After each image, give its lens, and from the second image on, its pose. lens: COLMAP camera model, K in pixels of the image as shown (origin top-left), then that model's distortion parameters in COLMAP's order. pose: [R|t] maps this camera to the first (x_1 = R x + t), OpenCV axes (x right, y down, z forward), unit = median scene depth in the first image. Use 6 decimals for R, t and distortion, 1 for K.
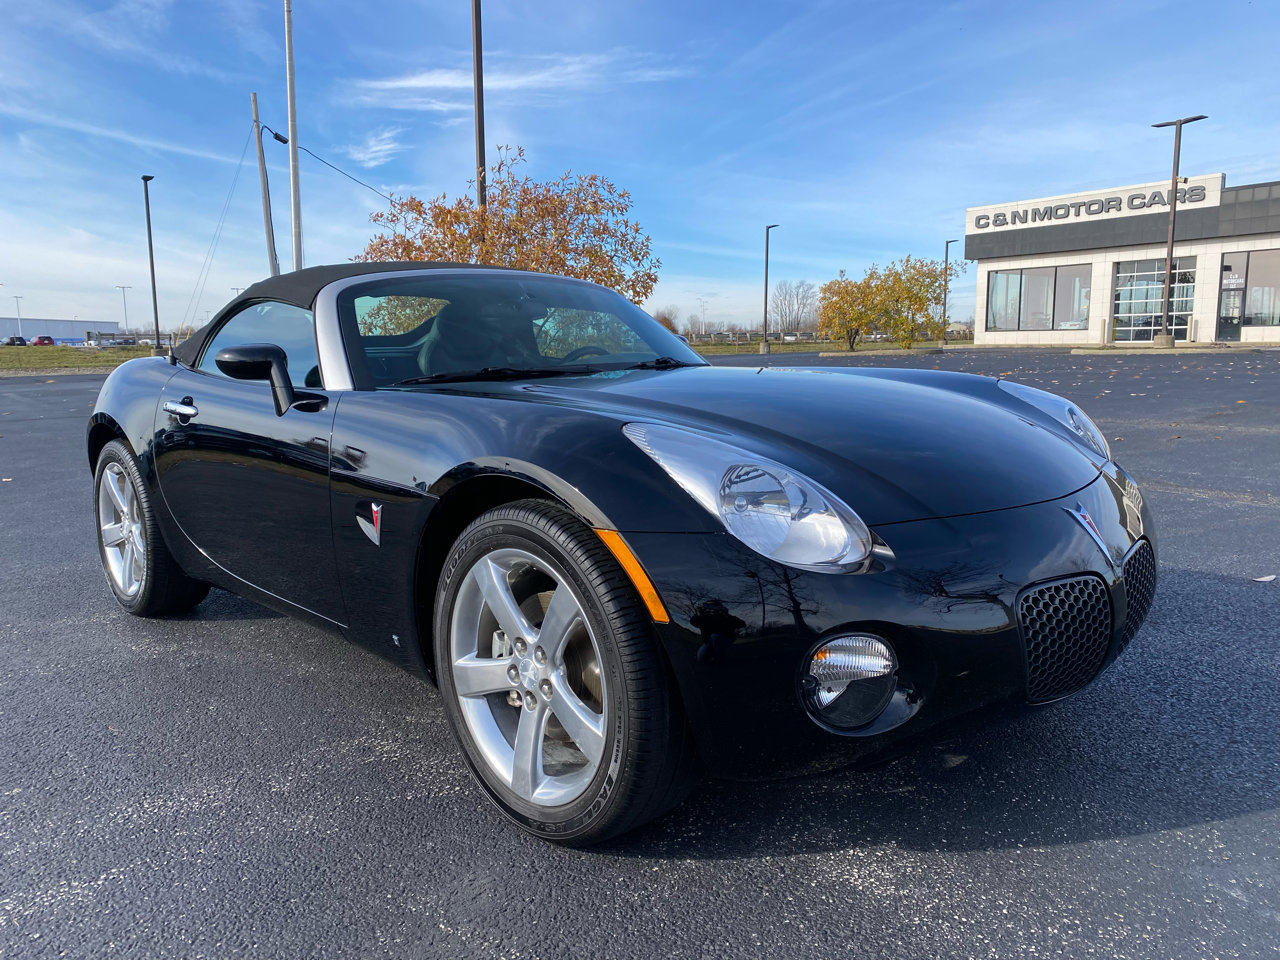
lens RADIAL K [[980.6, 0, 615.8], [0, 980.6, 488.1], [0, 0, 1]] dist [0.022116, -0.020147]
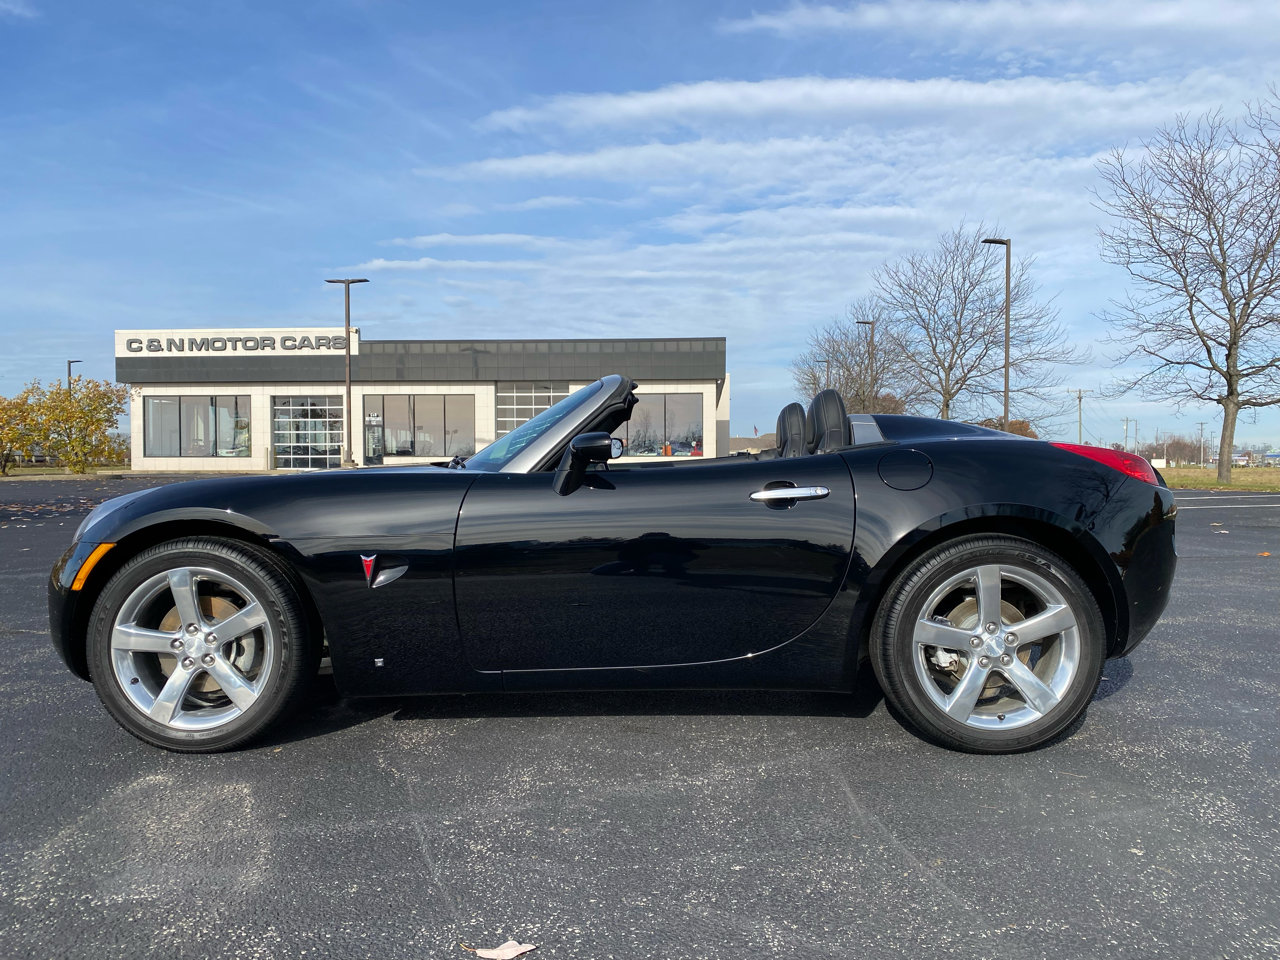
lens RADIAL K [[980.6, 0, 632.8], [0, 980.6, 488.9], [0, 0, 1]] dist [0.022116, -0.020147]
pose [[0.621000, -0.007290, 0.783777, -0.092429], [0.108938, 0.991054, -0.077095, -0.001883], [-0.776203, 0.133259, 0.616239, 0.041891]]
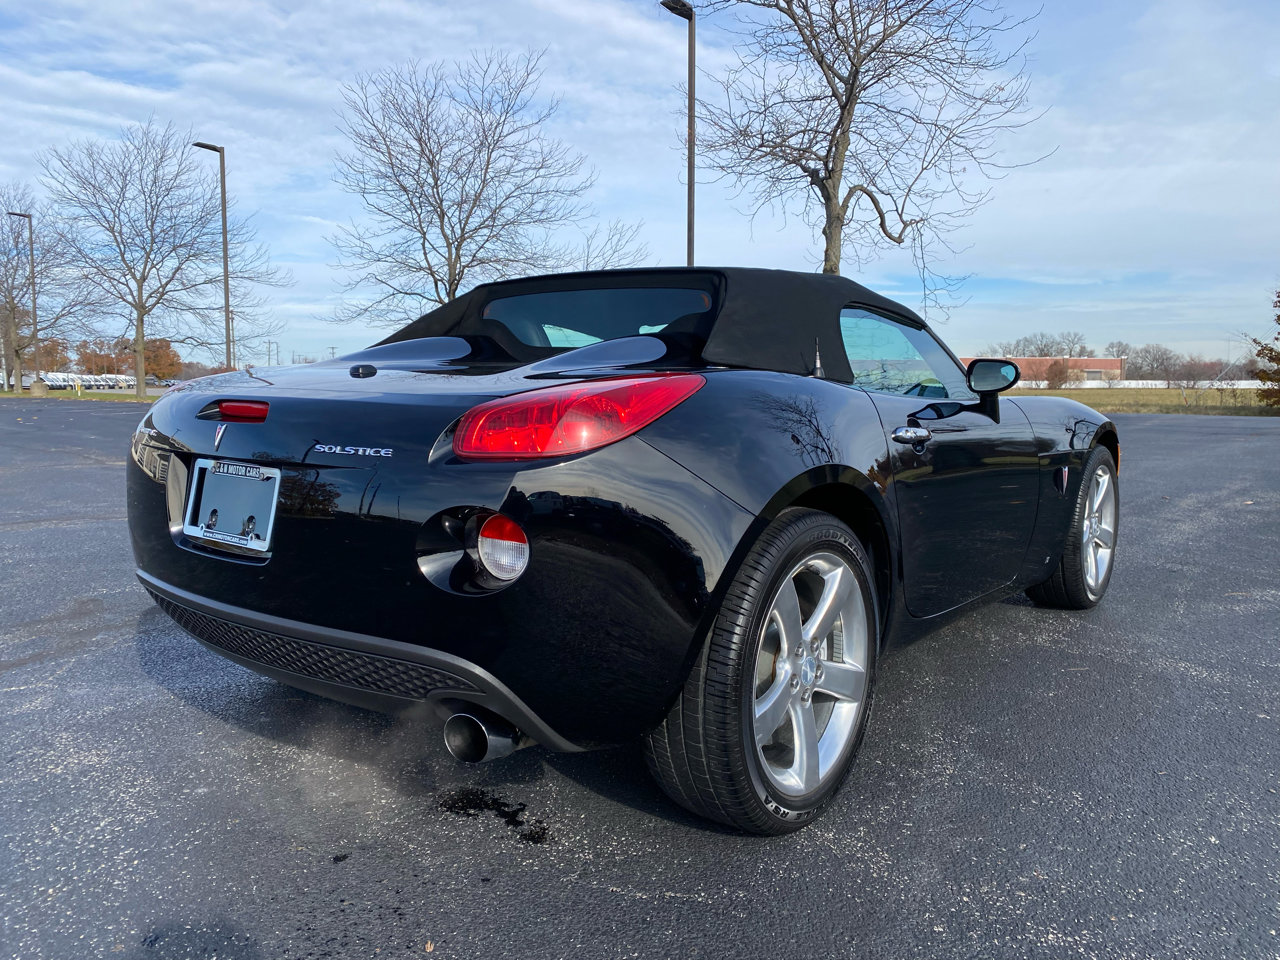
lens RADIAL K [[980.6, 0, 631.6], [0, 980.6, 471.9], [0, 0, 1]] dist [0.022116, -0.020147]
pose [[-0.163944, -0.073798, 0.983705, -0.088970], [0.145791, 0.984435, 0.098150, -0.012568], [-0.975637, 0.159506, -0.150633, 0.109128]]
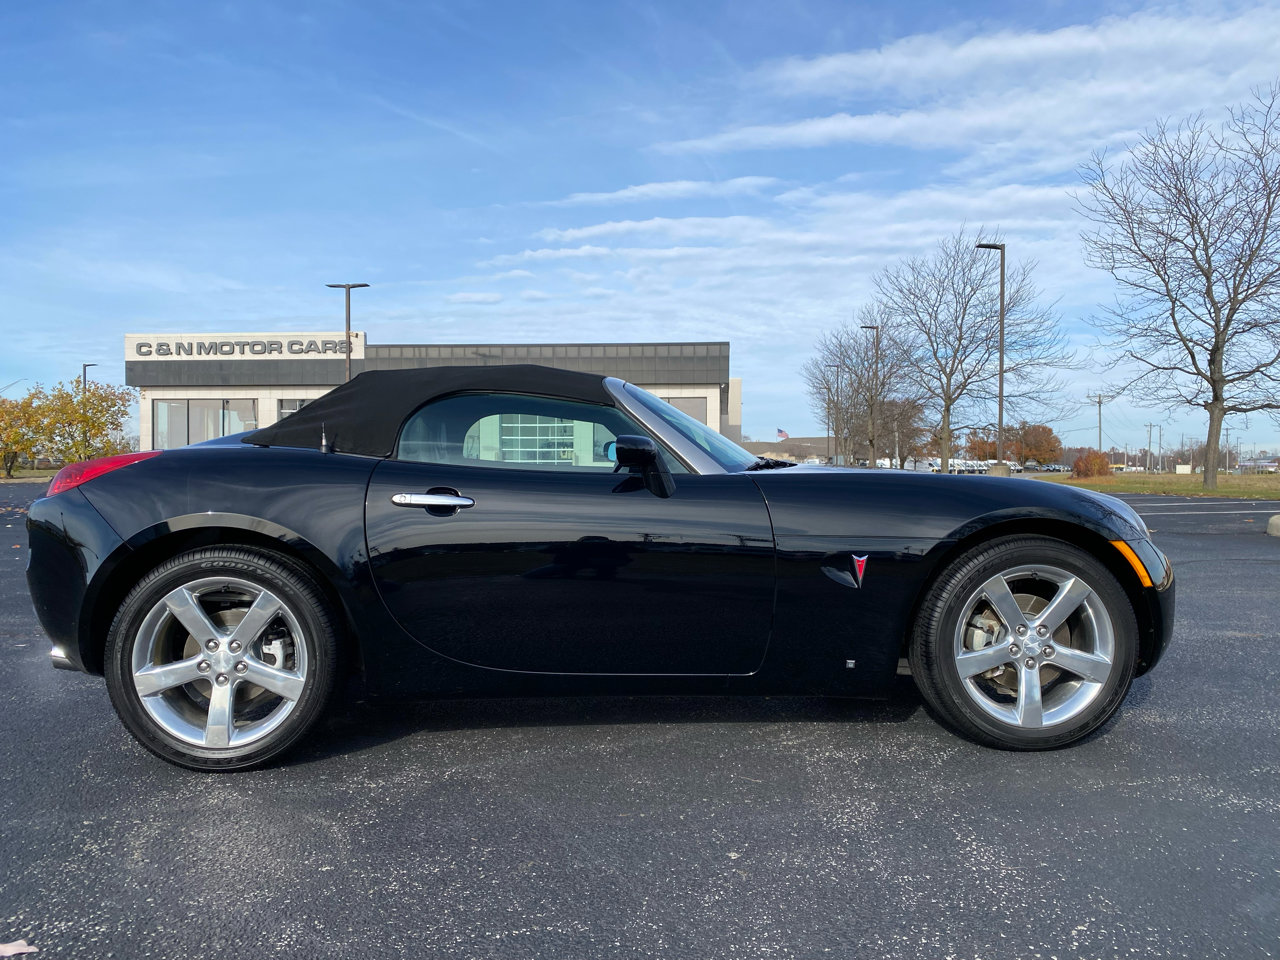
lens RADIAL K [[980.6, 0, 642.9], [0, 980.6, 482.3], [0, 0, 1]] dist [0.022116, -0.020147]
pose [[0.633629, 0.003214, 0.773630, -0.077999], [0.104125, 0.990538, -0.089398, 0.000641], [-0.766598, 0.137199, 0.627299, 0.022826]]
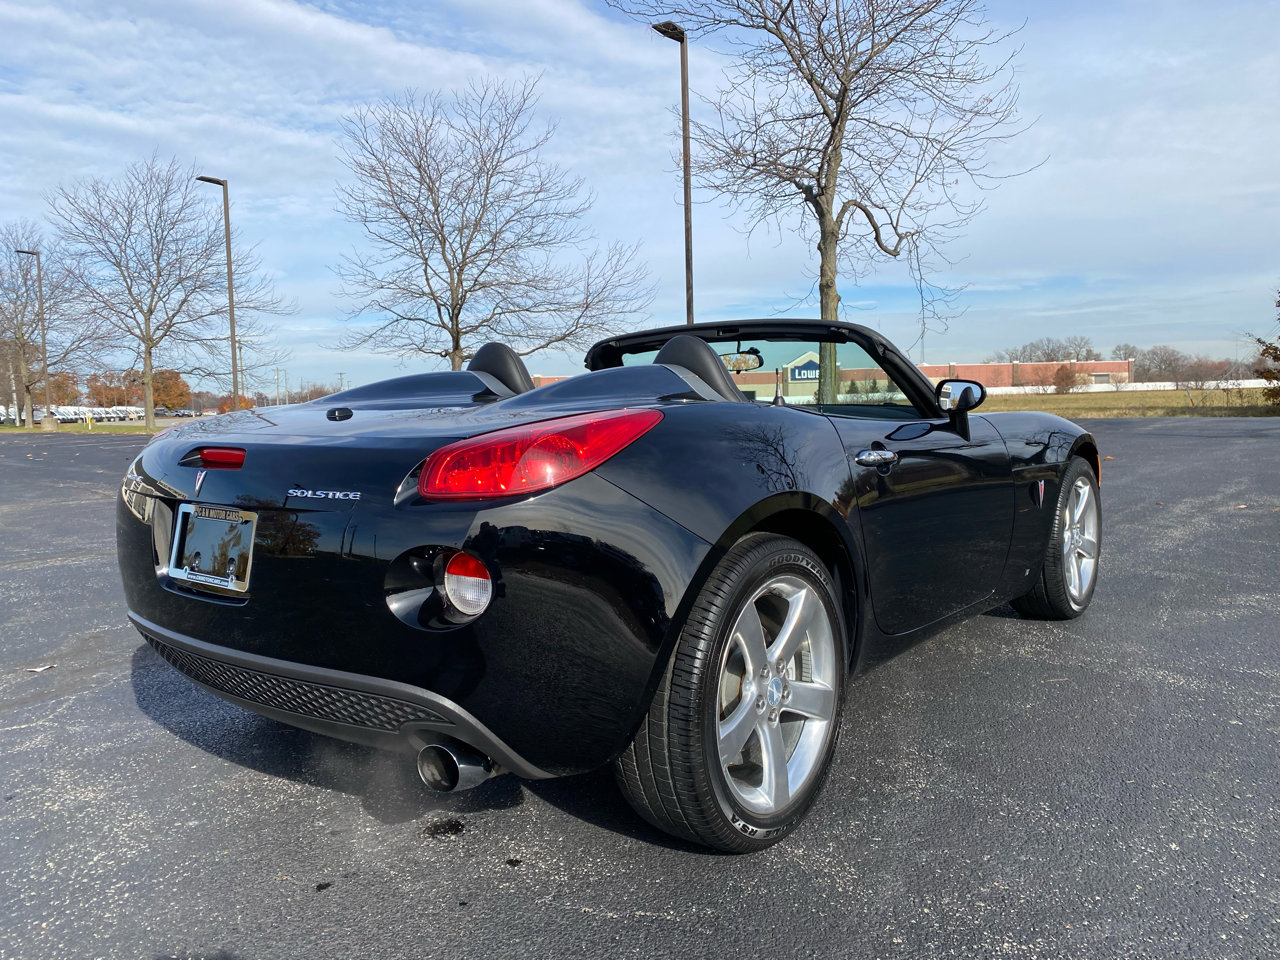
lens RADIAL K [[980.6, 0, 633.8], [0, 980.6, 469.2], [0, 0, 1]] dist [0.022116, -0.020147]
pose [[-0.157723, -0.050047, 0.986214, -0.091344], [0.174451, 0.981594, 0.077712, -0.013216], [-0.971952, 0.184303, -0.146089, 0.106888]]
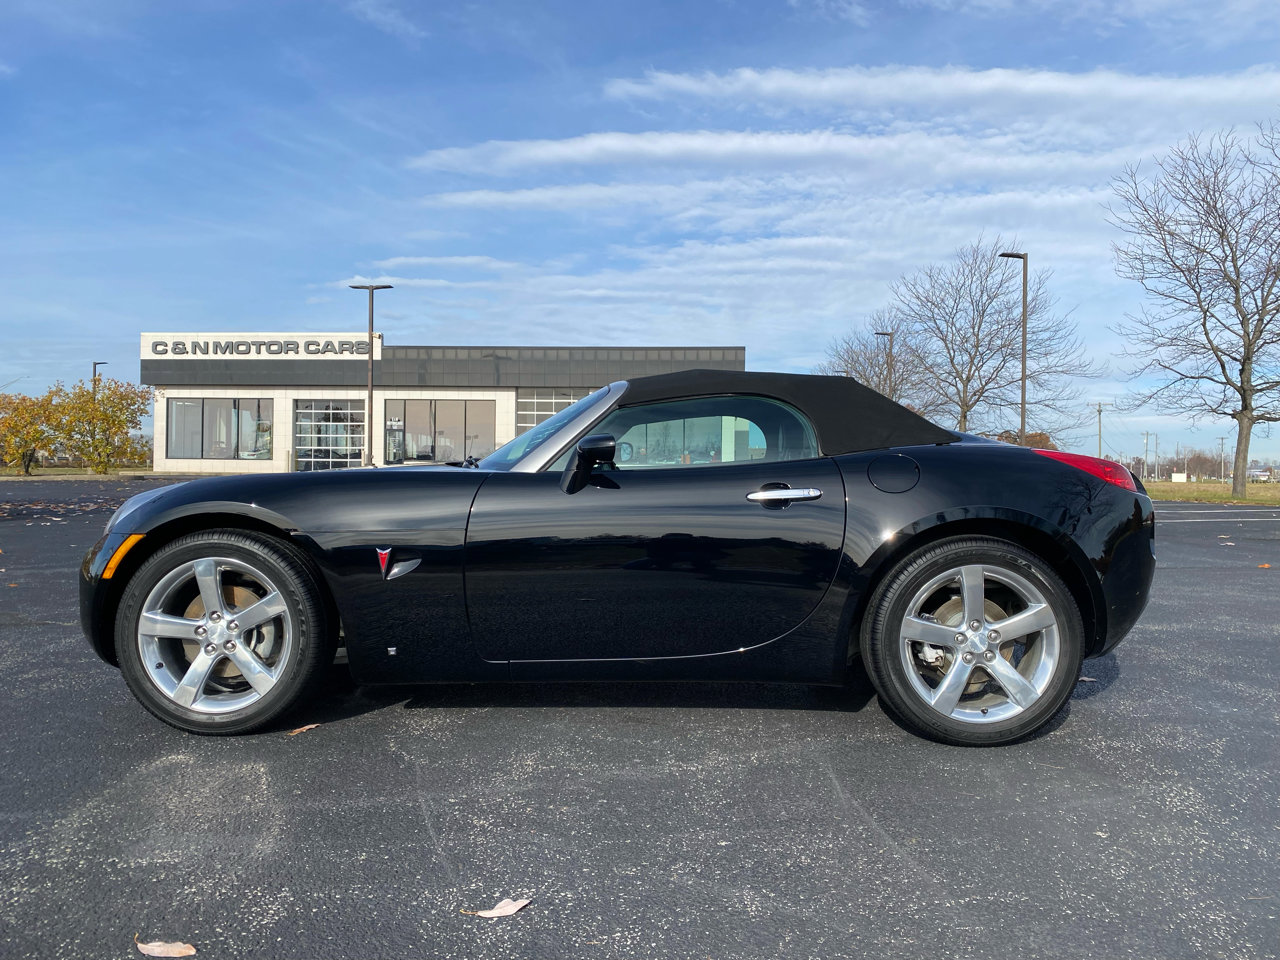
lens RADIAL K [[980.6, 0, 647.9], [0, 980.6, 468.6], [0, 0, 1]] dist [0.022116, -0.020147]
pose [[0.624659, 0.022695, 0.780568, -0.094748], [0.096274, 0.989714, -0.105821, -0.000815], [-0.774940, 0.141250, 0.616049, 0.038455]]
